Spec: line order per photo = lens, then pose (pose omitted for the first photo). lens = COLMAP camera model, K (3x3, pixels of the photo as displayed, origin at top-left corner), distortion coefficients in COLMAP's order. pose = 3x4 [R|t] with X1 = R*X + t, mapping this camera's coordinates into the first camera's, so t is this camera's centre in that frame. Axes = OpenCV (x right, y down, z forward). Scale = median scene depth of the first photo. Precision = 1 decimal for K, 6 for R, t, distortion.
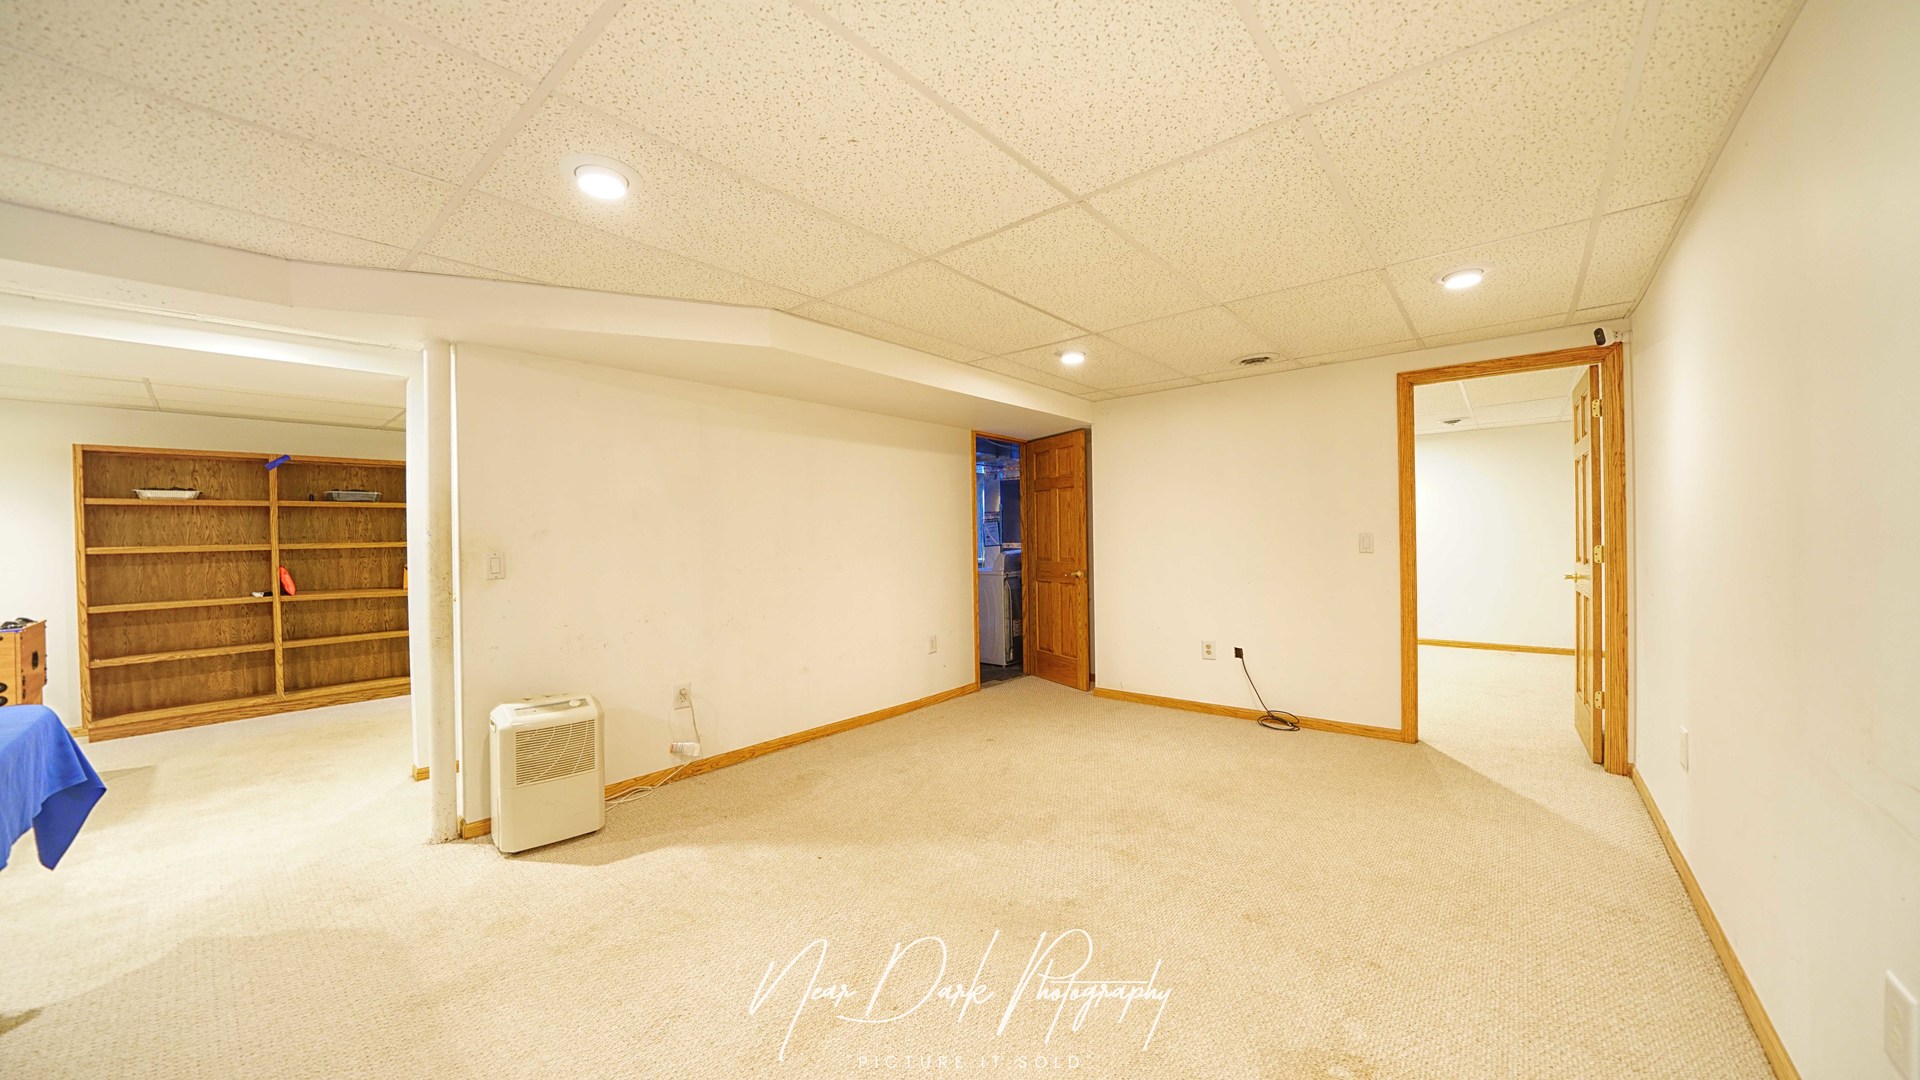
lens RADIAL K [[659.1, 0, 958.0], [0, 659.1, 543.0], [0, 0, 1]] dist [-0.021160, 0.001113]
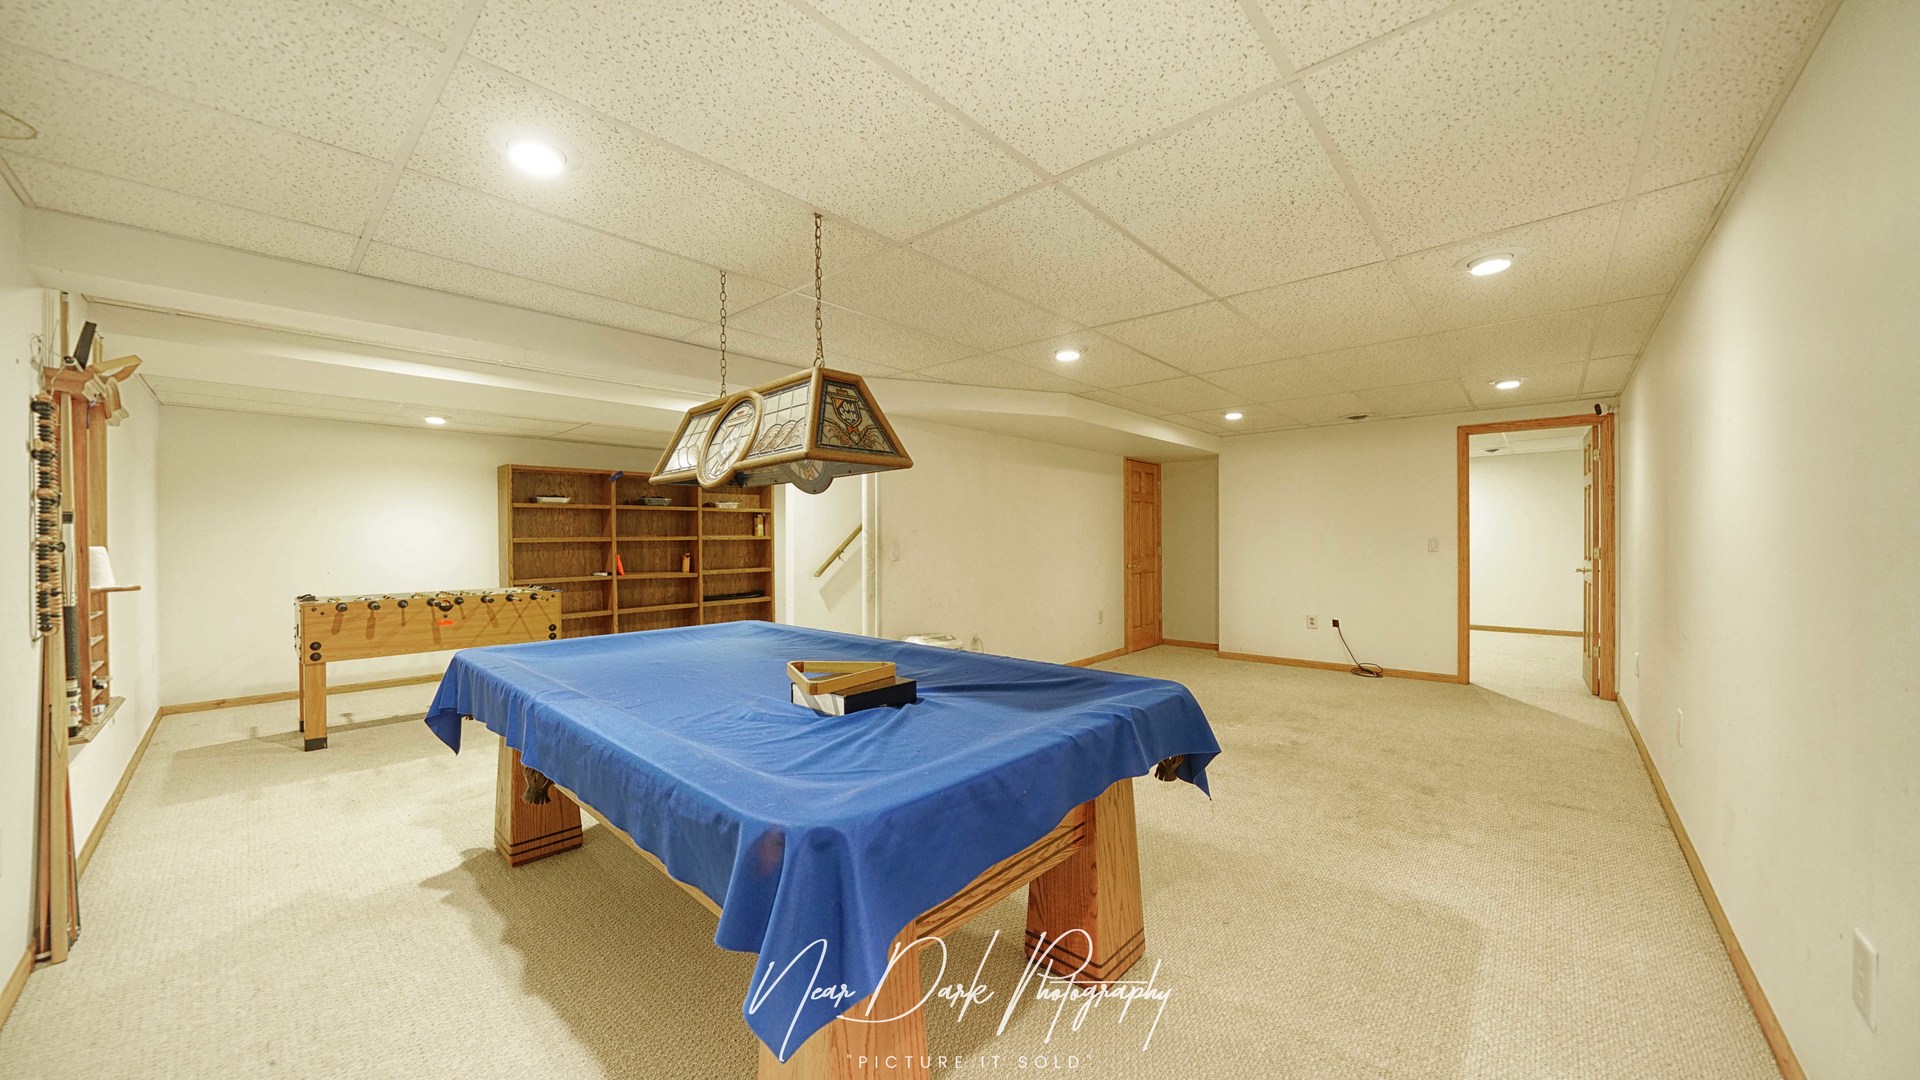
lens RADIAL K [[659.1, 0, 957.0], [0, 659.1, 543.6], [0, 0, 1]] dist [-0.021160, 0.001113]
pose [[0.999764, 0.011434, -0.018477, -0.359280], [-0.011461, 0.999933, -0.001361, 0.010678], [0.018460, 0.001572, 0.999828, -0.407831]]
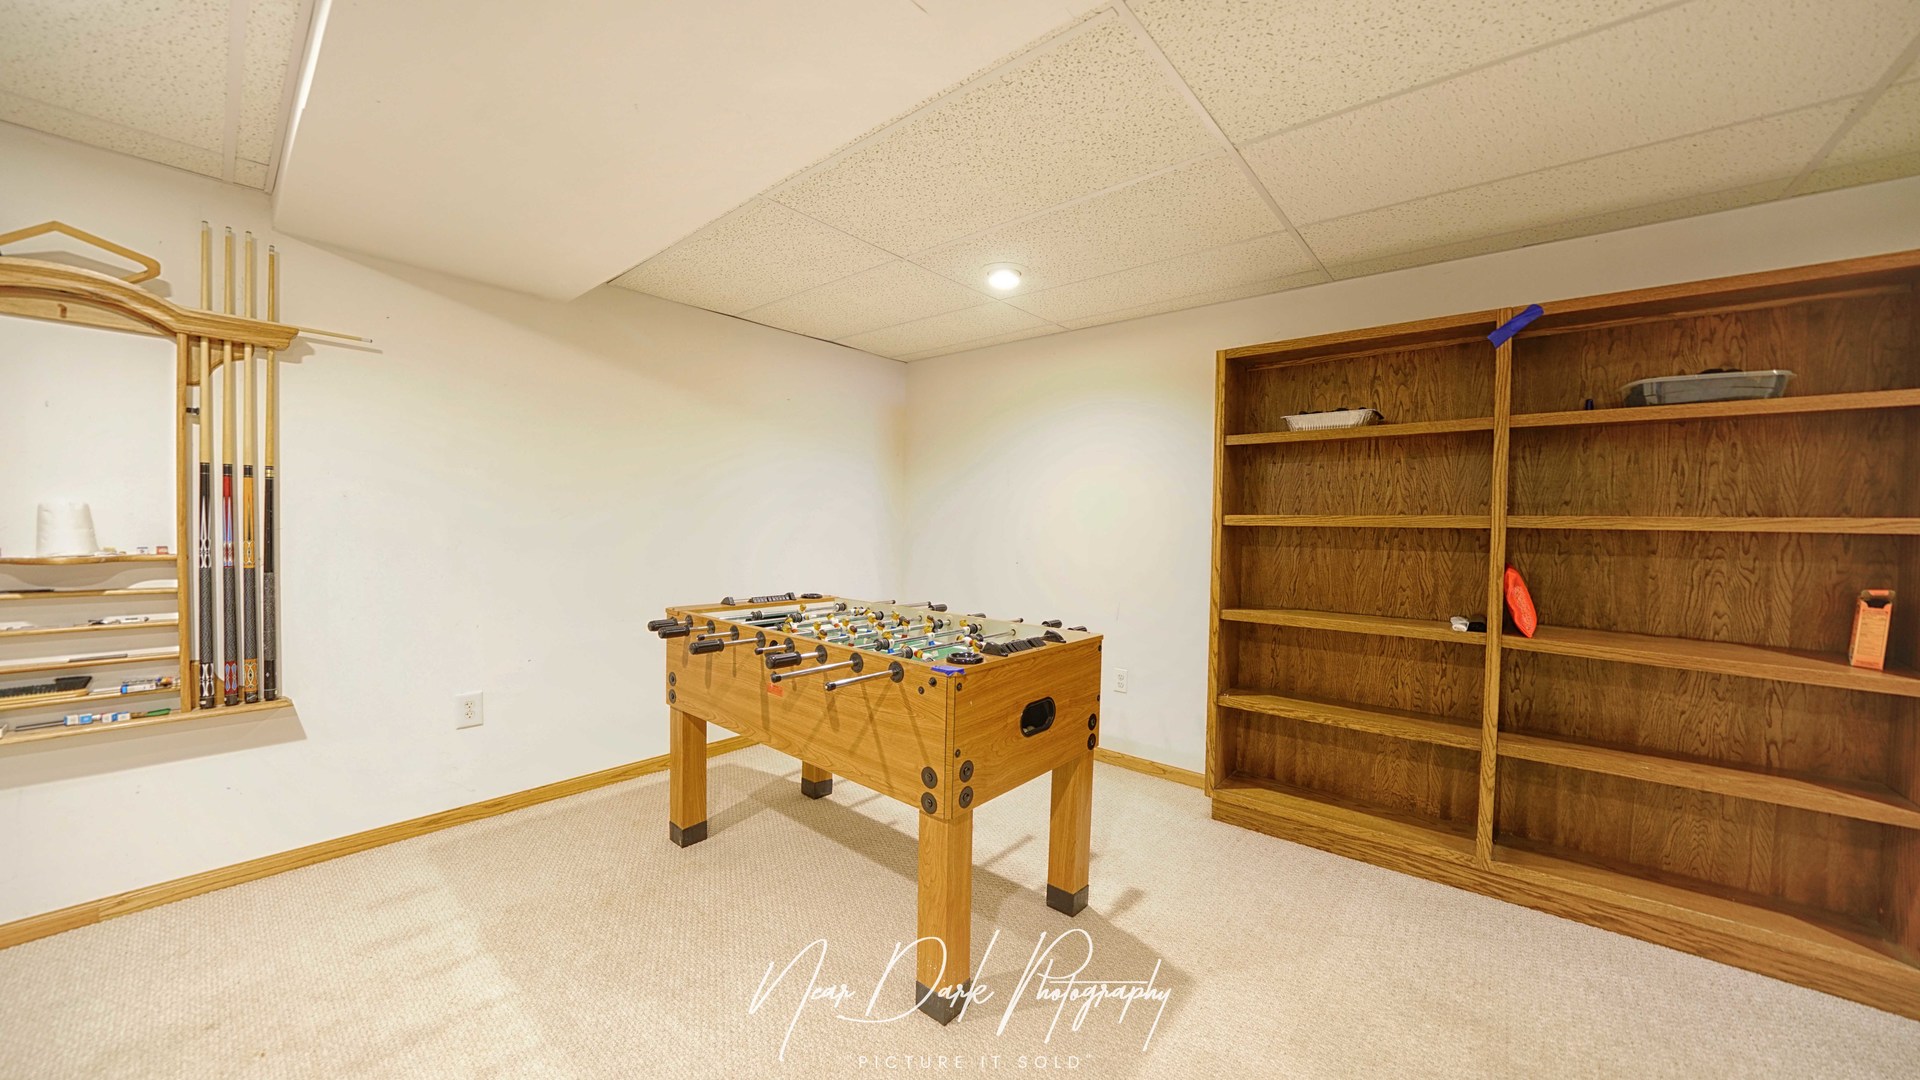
lens RADIAL K [[659.1, 0, 965.8], [0, 659.1, 540.4], [0, 0, 1]] dist [-0.021160, 0.001113]
pose [[0.009779, 0.046955, -0.998849, -0.709581], [-0.028363, 0.998508, 0.046662, 0.009645], [0.999550, 0.027874, 0.011097, 0.723165]]
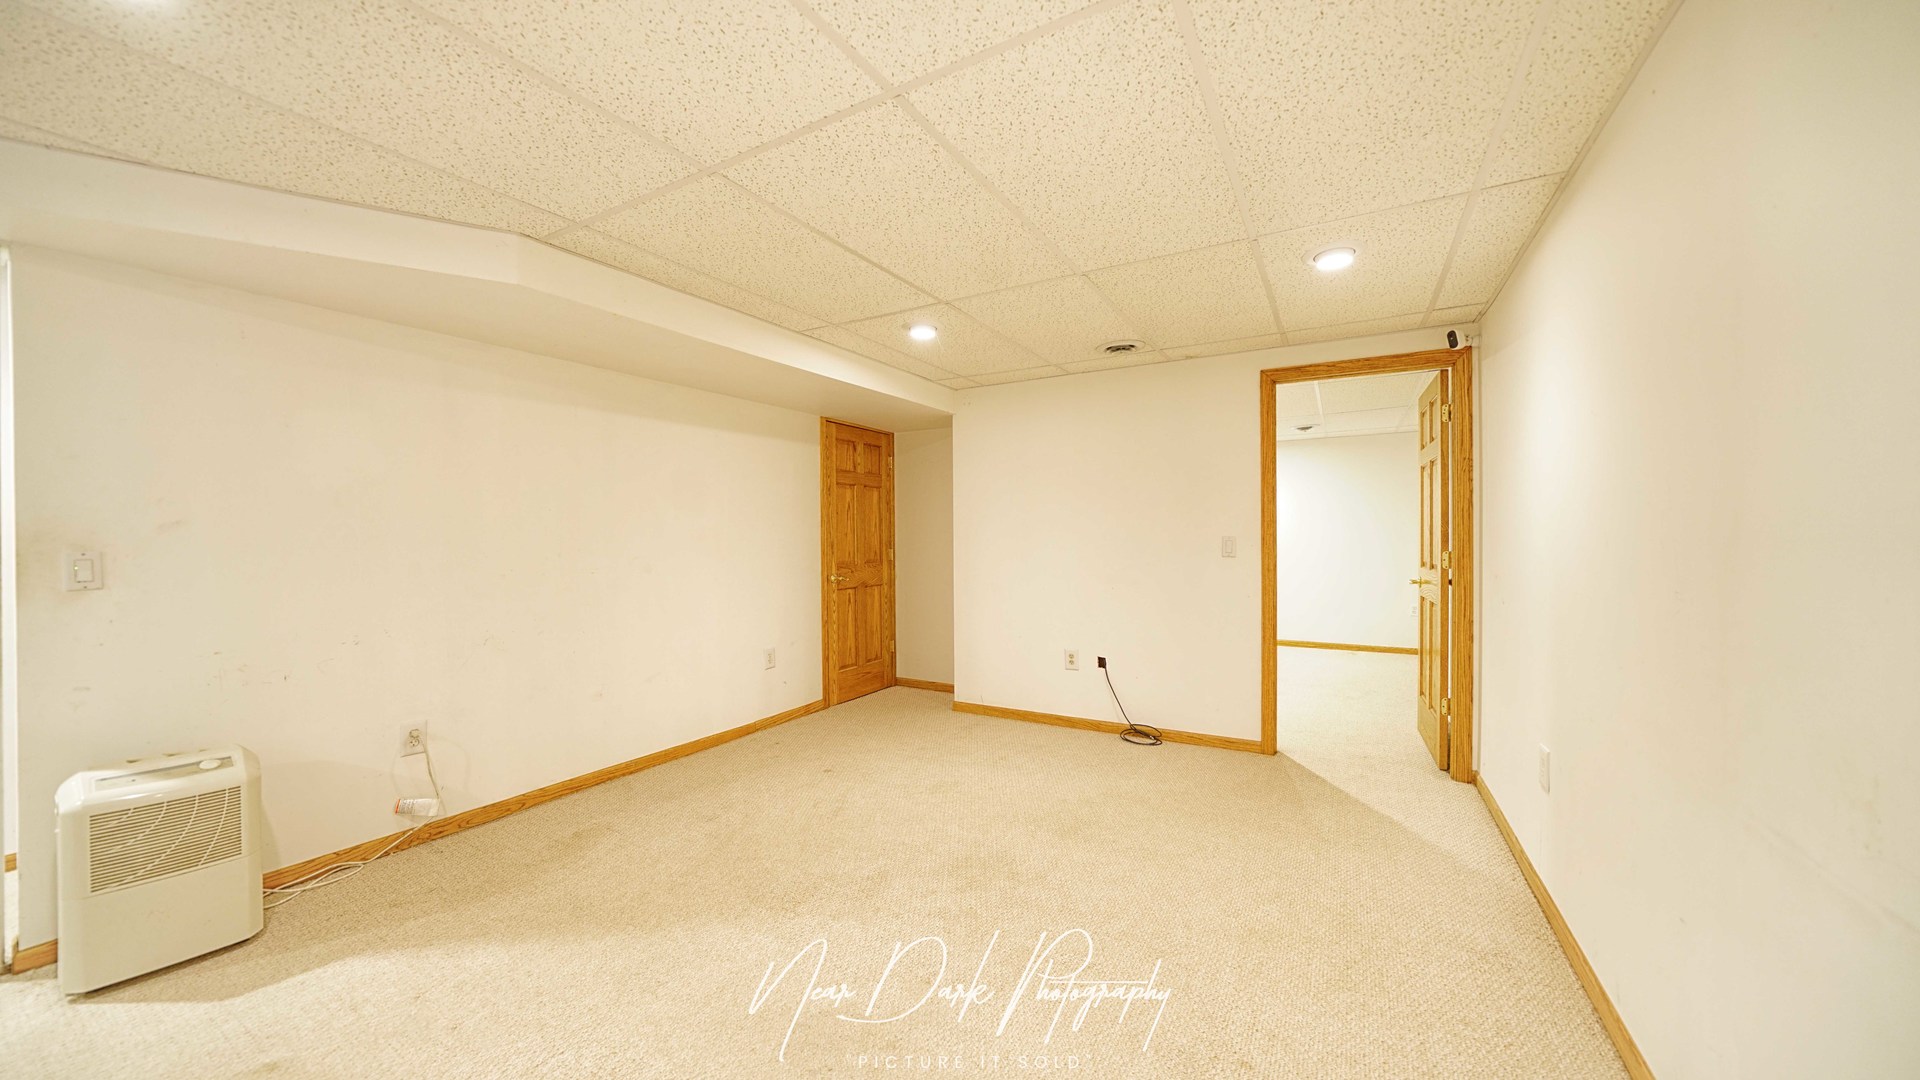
lens RADIAL K [[659.1, 0, 955.3], [0, 659.1, 544.4], [0, 0, 1]] dist [-0.021160, 0.001113]
pose [[0.984993, 0.008041, 0.172409, 0.060426], [-0.008583, 0.999960, 0.002402, -0.002089], [-0.172383, -0.003846, 0.985022, 0.115609]]
